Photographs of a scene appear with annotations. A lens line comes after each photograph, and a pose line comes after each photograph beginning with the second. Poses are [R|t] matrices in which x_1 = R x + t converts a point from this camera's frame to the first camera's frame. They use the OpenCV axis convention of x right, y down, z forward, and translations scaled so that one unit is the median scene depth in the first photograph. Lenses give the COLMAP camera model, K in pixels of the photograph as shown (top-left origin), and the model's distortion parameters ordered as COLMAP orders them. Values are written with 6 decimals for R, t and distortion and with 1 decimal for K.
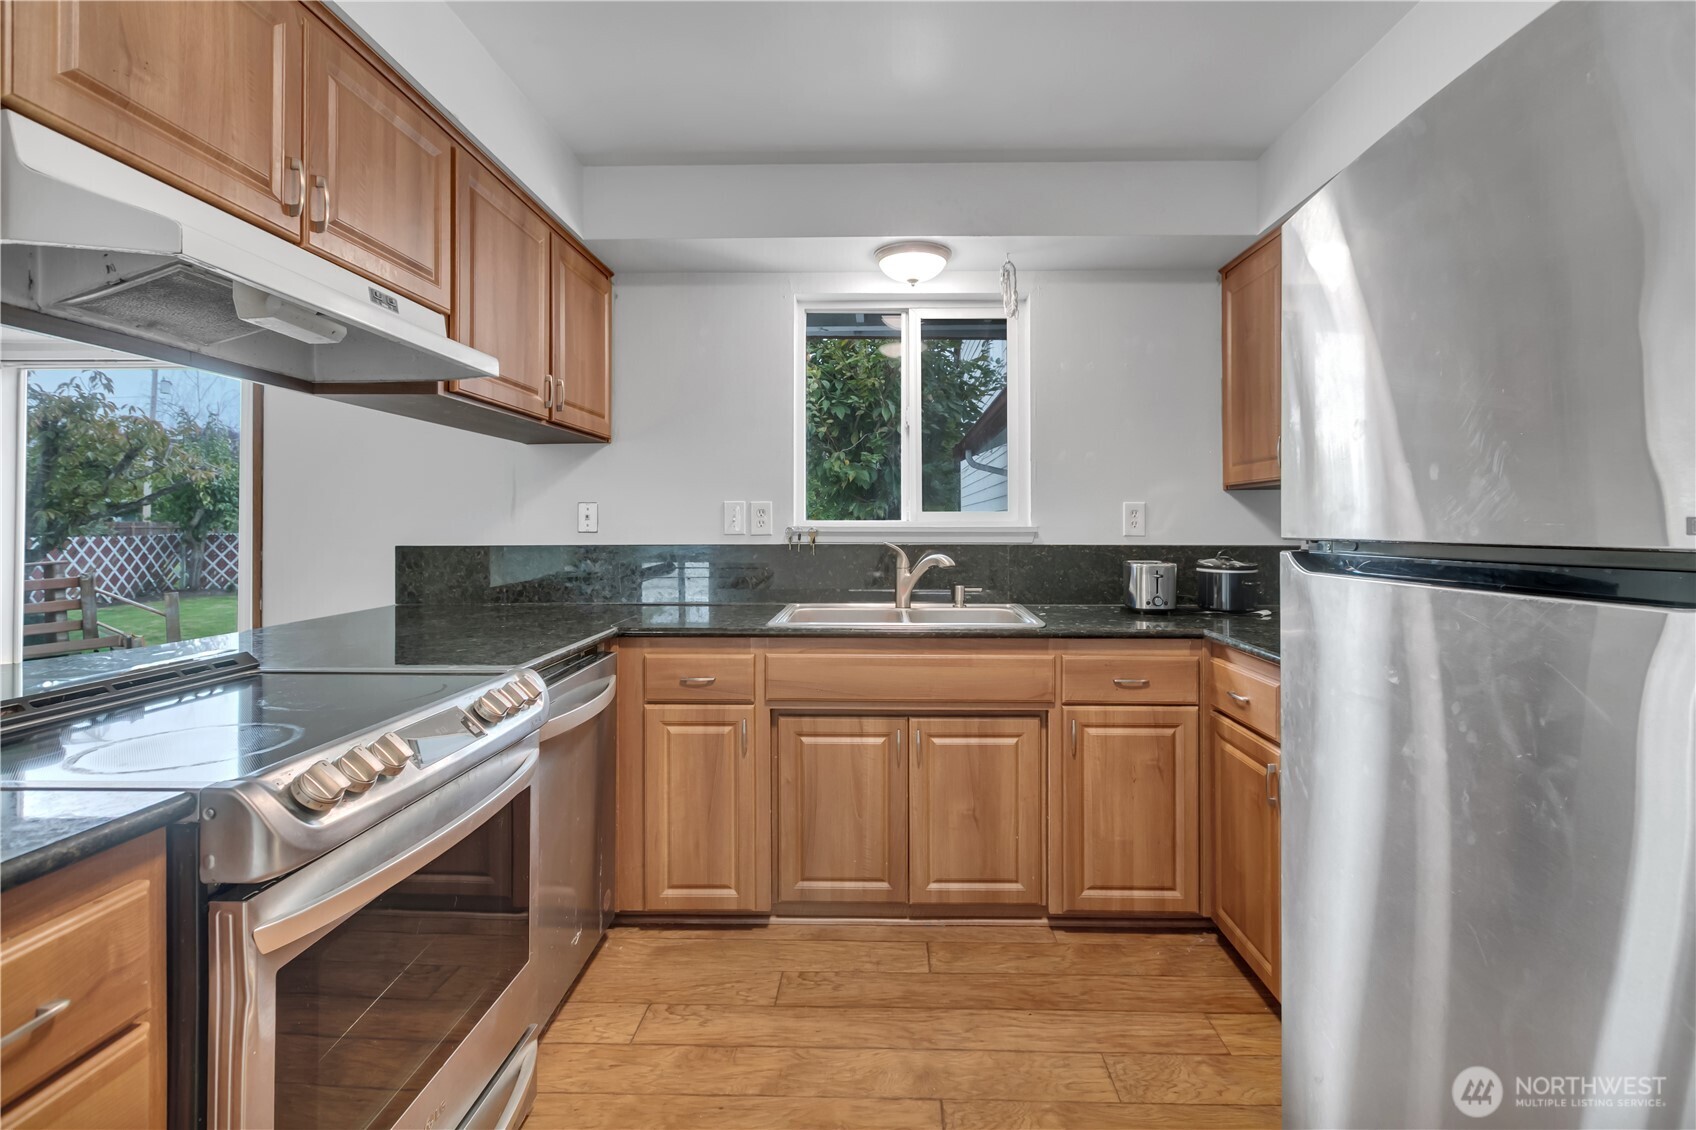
lens RADIAL K [[776.7, 0, 855.3], [0, 776.7, 519.6], [0, 0, 1]] dist [0.000173, 0.000058]
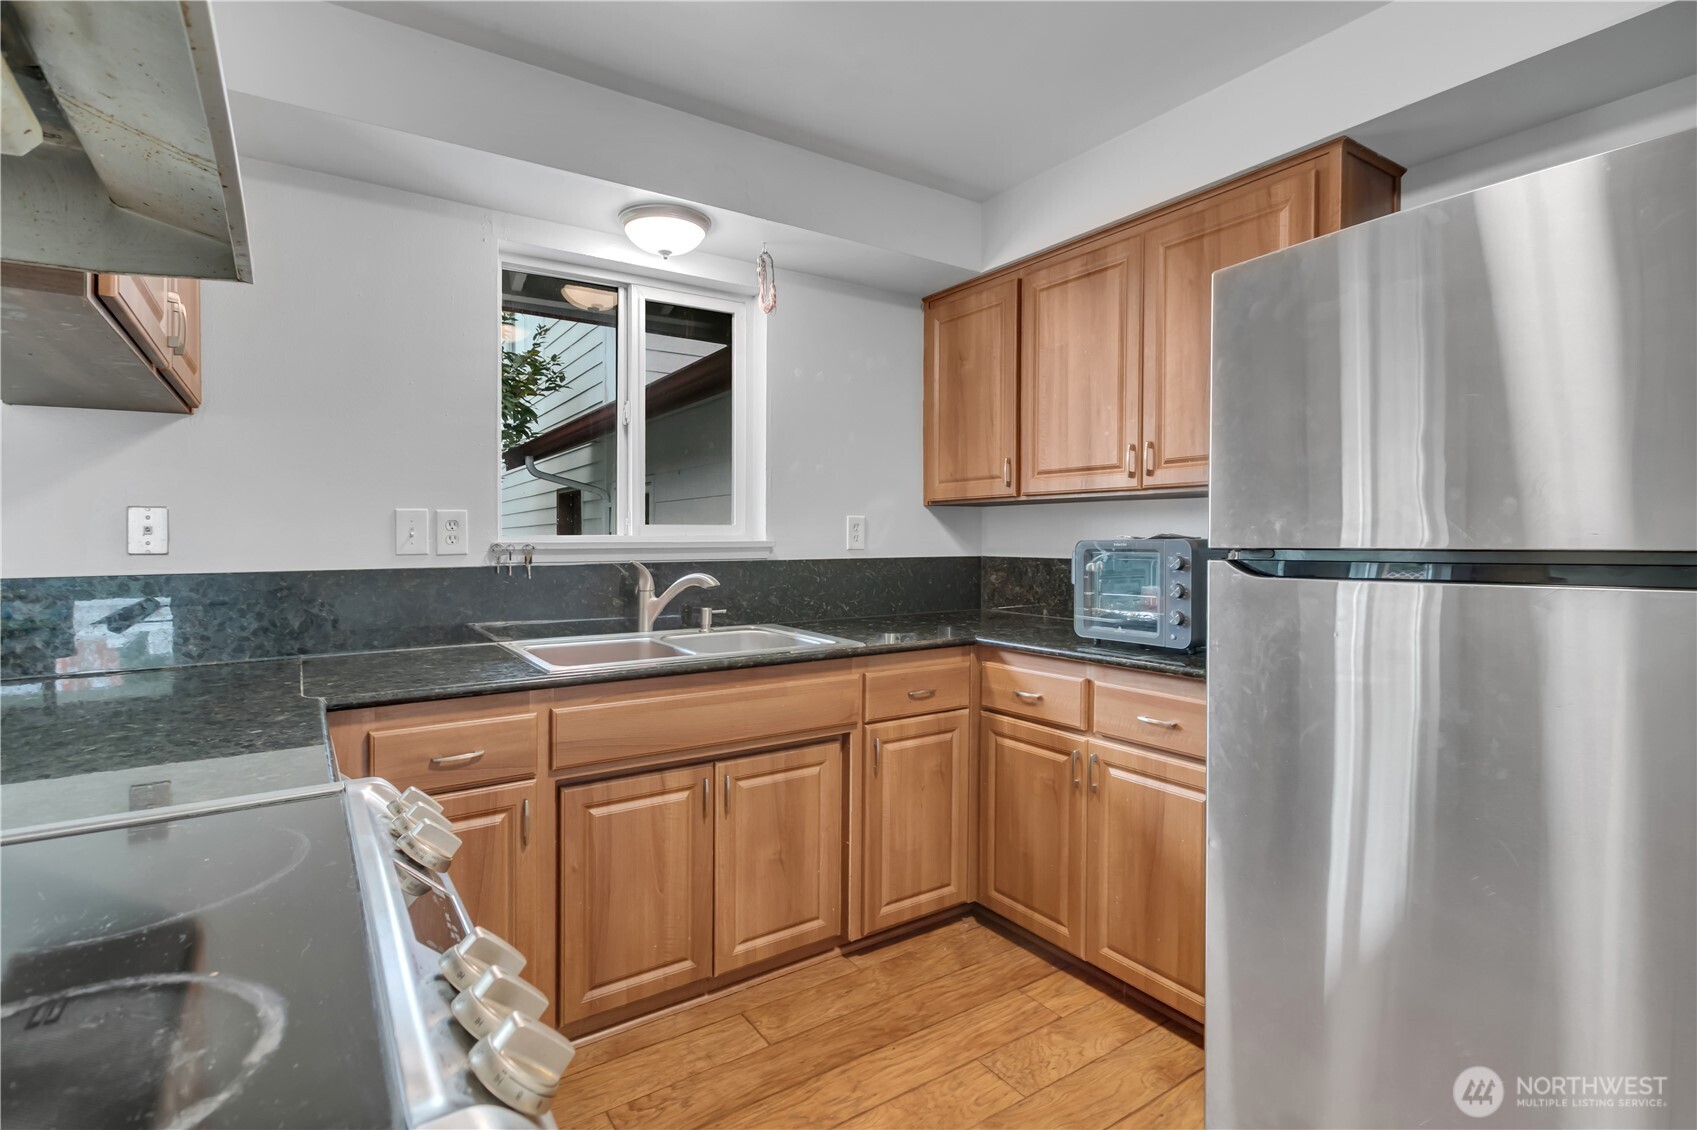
lens RADIAL K [[809.2, 0, 818.2], [0, 809.2, 551.3], [0, 0, 1]] dist [0.001010, 0.000182]
pose [[0.823378, -0.012057, 0.567365, -0.346532], [0.001506, 0.999817, 0.019062, 0.003089], [-0.567491, -0.014841, 0.823246, 0.201246]]
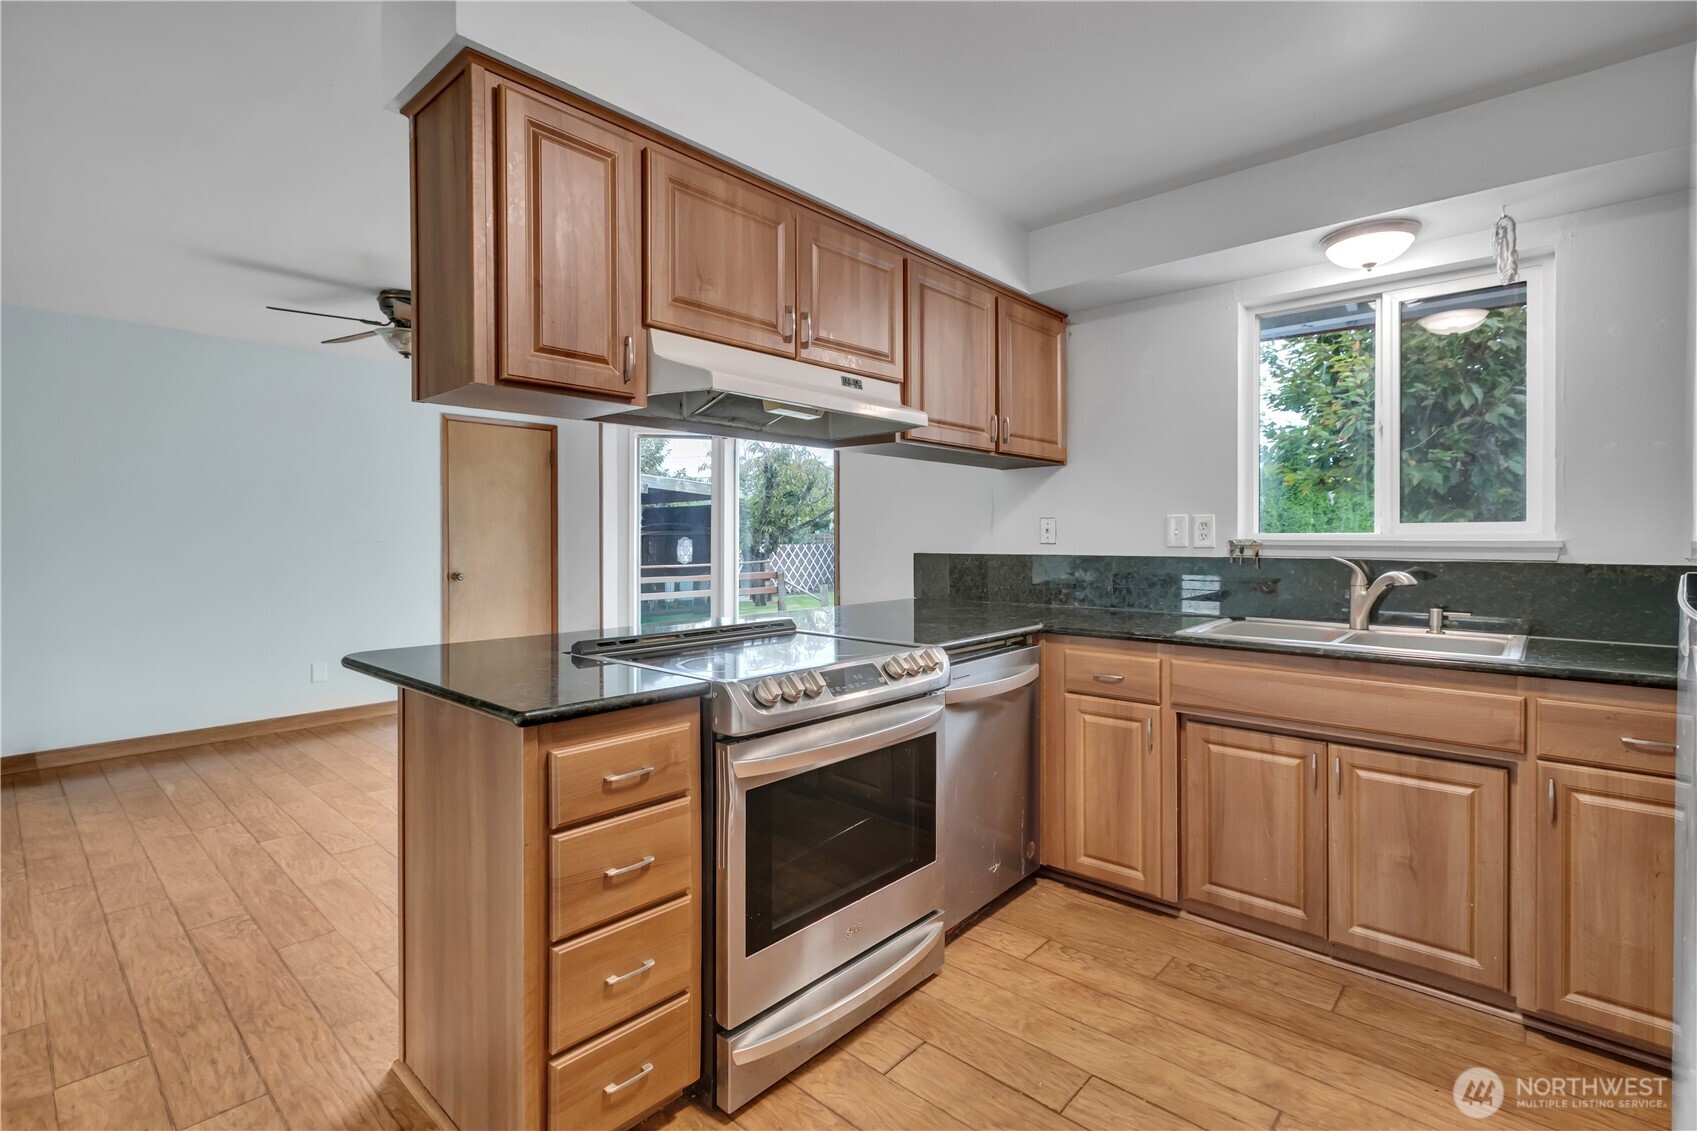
lens RADIAL K [[774.6, 0, 874.2], [0, 774.6, 547.1], [0, 0, 1]] dist [-0.000726, 0.000175]
pose [[0.772380, 0.009910, -0.635083, 0.239433], [0.003246, 0.999804, 0.019549, -0.002403], [0.635152, -0.017161, 0.772197, -0.067134]]
